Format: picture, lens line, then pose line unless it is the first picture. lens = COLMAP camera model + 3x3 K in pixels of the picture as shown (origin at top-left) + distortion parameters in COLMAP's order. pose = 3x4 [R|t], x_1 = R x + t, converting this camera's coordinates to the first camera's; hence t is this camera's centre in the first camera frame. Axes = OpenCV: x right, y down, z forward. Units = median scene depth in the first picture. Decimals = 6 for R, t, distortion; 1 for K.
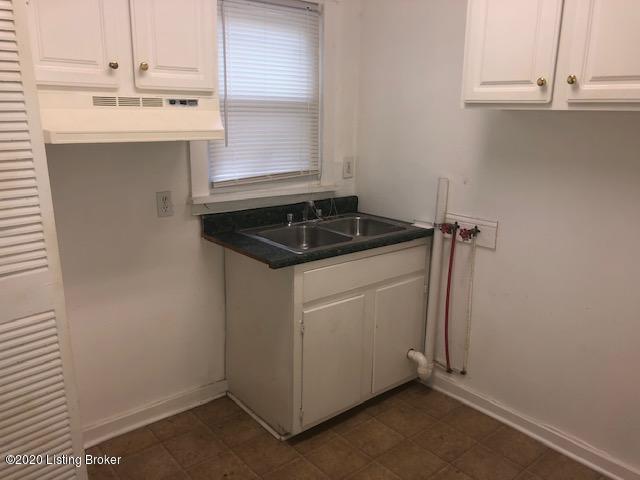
lens RADIAL K [[534.0, 0, 320.0], [0, 534.0, 240.0], [0, 0, 1]] dist [0.094117, 0.006269]
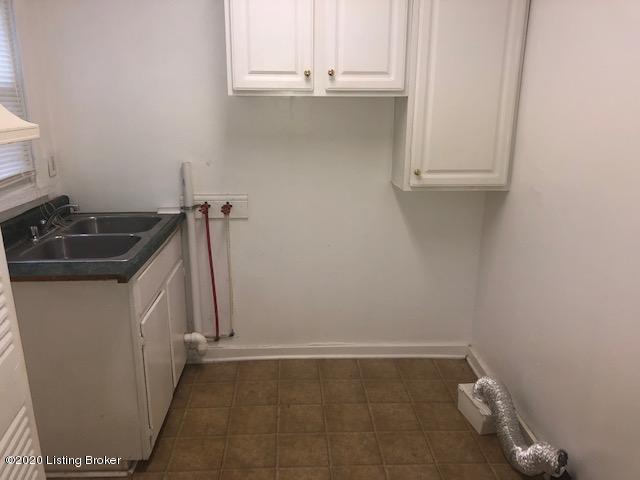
lens RADIAL K [[534.0, 0, 320.0], [0, 534.0, 240.0], [0, 0, 1]] dist [0.094117, 0.006269]
pose [[0.625857, -0.226395, 0.746357, -0.432511], [0.201491, 0.971392, 0.125695, -0.049174], [-0.753461, 0.071717, 0.653569, 0.142584]]
